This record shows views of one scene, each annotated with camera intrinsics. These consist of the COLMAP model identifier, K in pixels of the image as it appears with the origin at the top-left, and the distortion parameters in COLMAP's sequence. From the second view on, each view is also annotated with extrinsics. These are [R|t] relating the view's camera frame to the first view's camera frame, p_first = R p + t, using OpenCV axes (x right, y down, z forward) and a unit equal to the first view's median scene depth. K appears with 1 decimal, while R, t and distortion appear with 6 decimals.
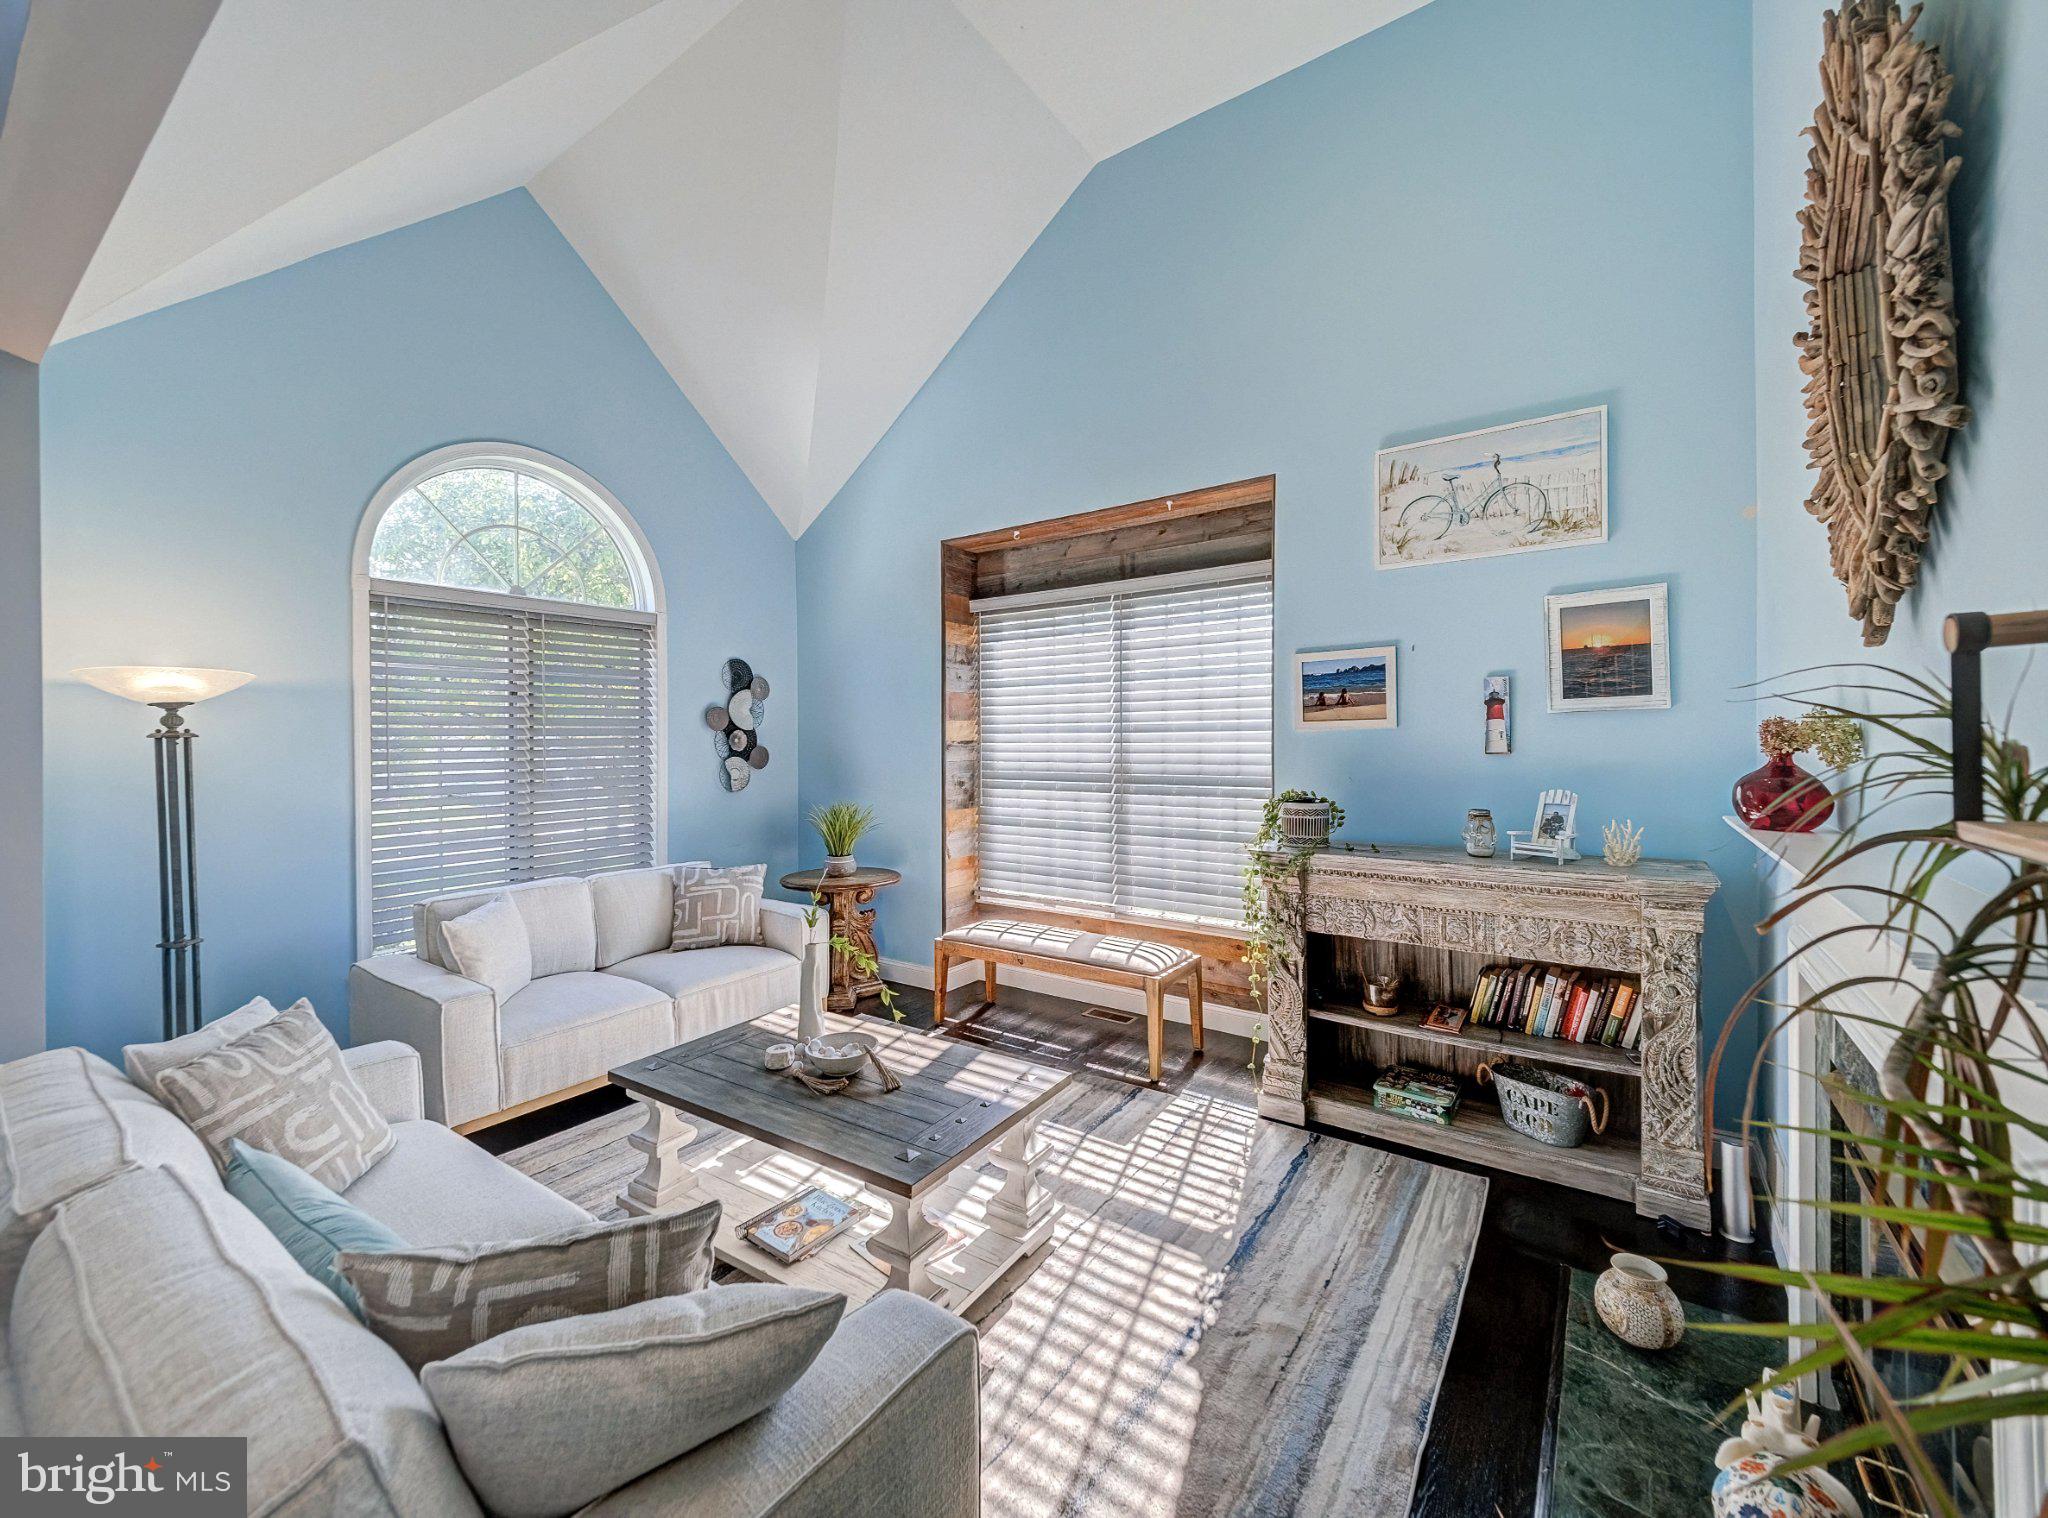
lens RADIAL K [[827.0, 0, 1020.5], [0, 827.0, 745.0], [0, 0, 1]] dist [0.001273, -0.005855]
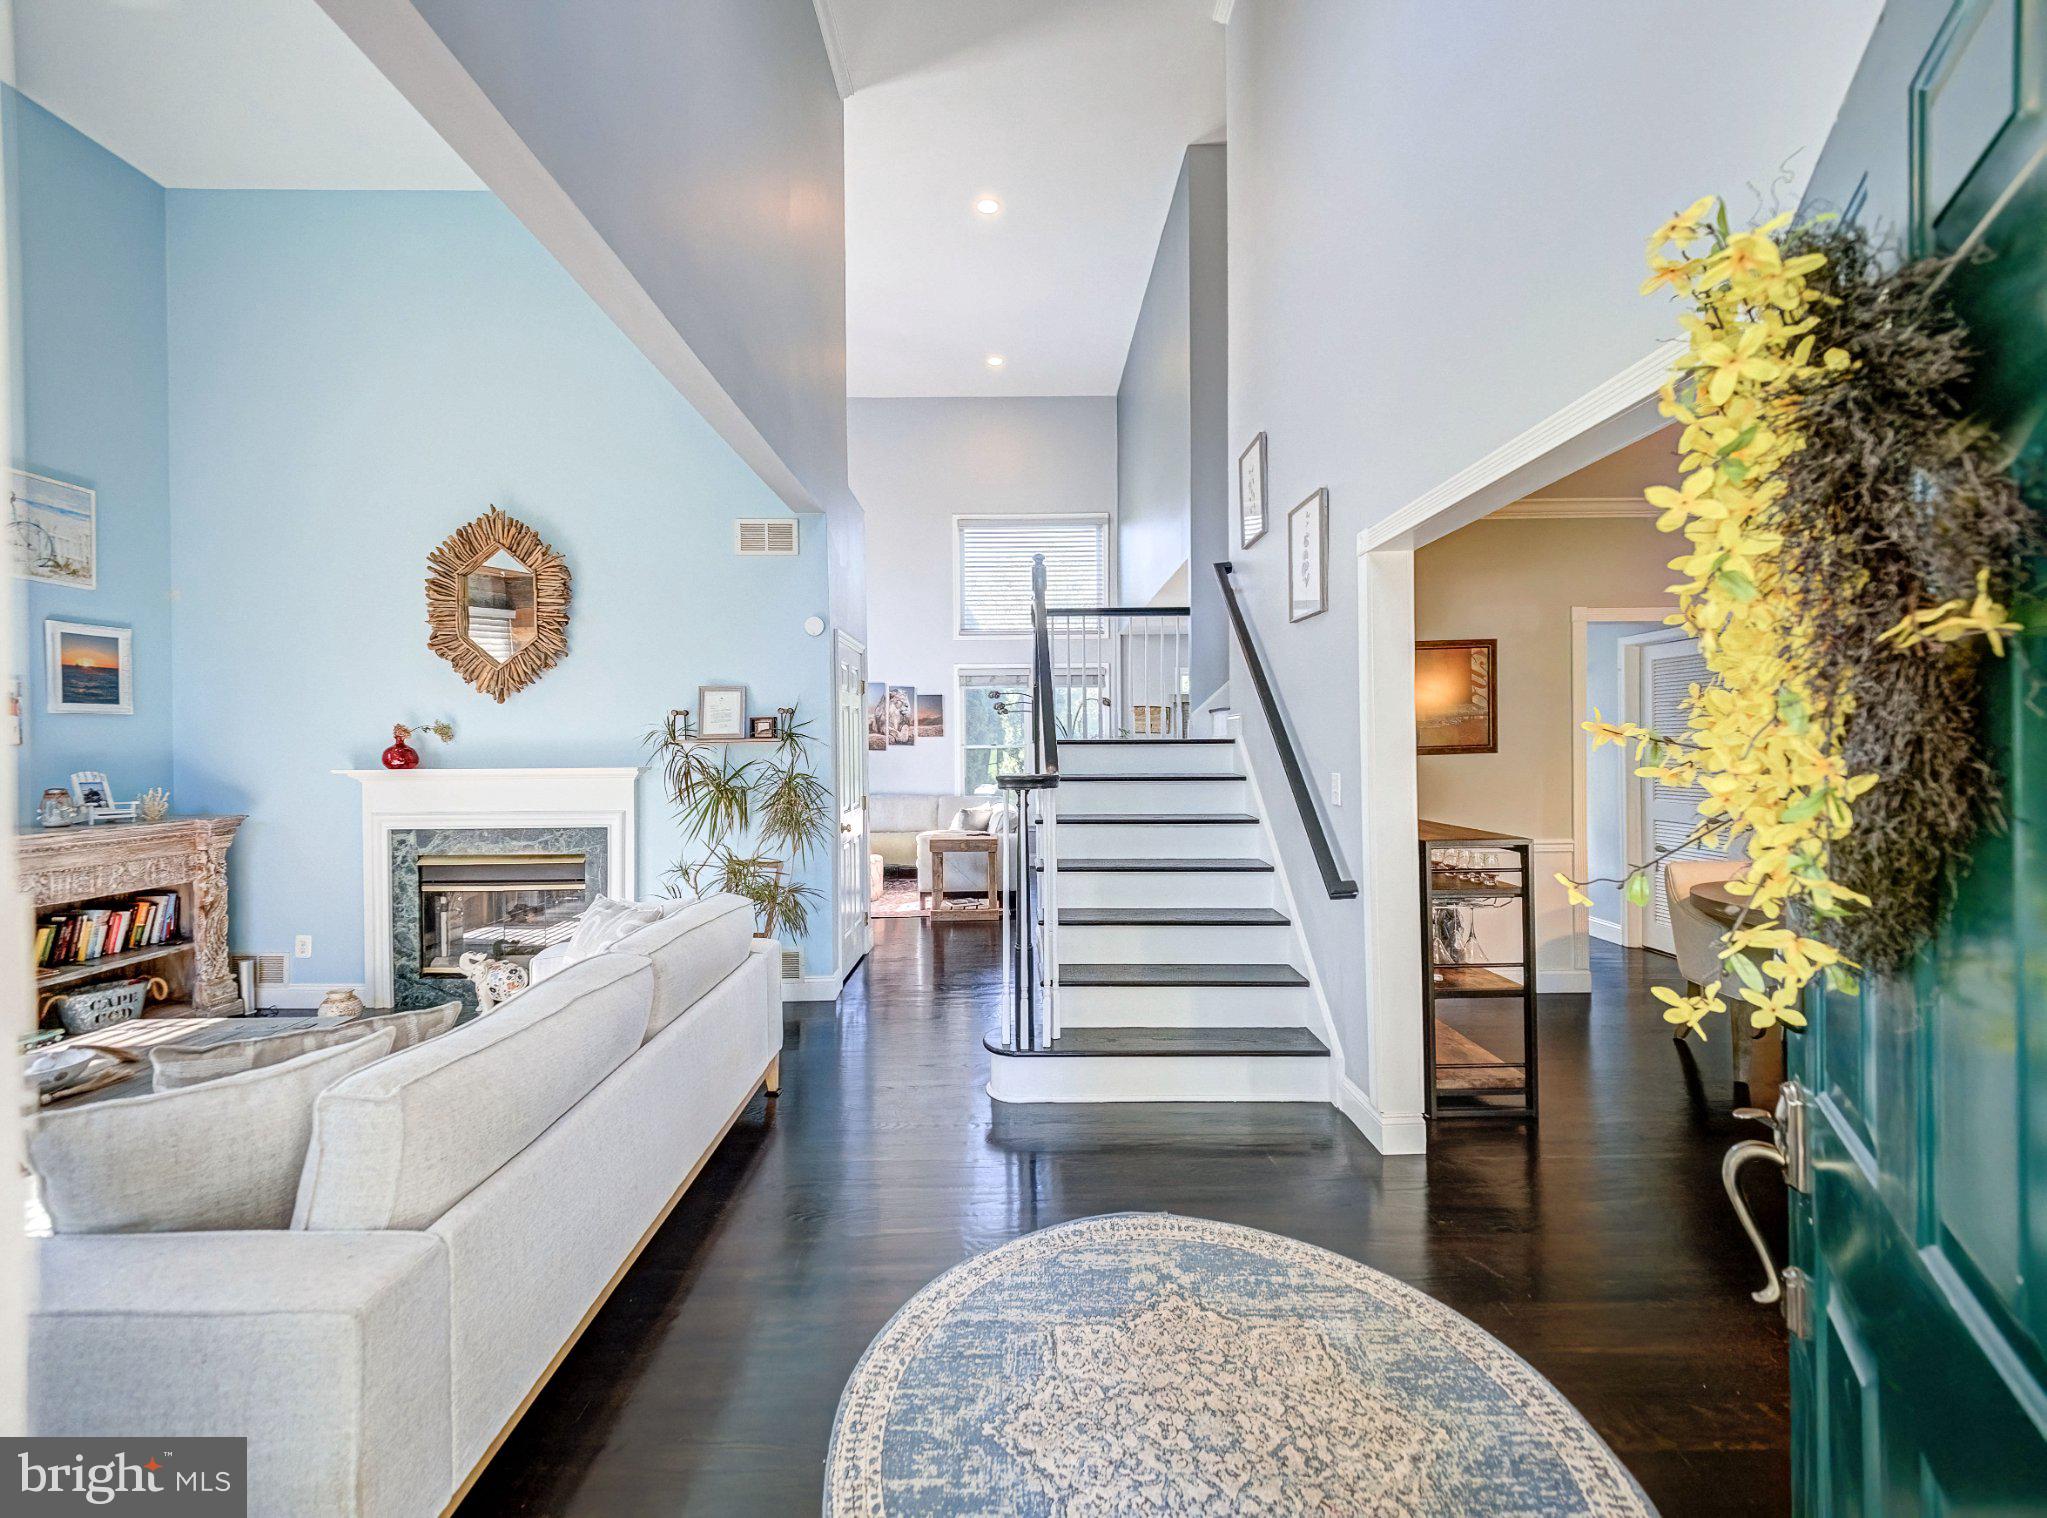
lens RADIAL K [[826.6, 0, 1020.0], [0, 826.6, 745.0], [0, 0, 1]] dist [0.001273, -0.005855]
pose [[-0.581350, 0.016107, 0.813494, -1.310519], [0.018350, 0.999809, -0.006682, 0.047995], [-0.813446, 0.011043, -0.581535, 0.556161]]
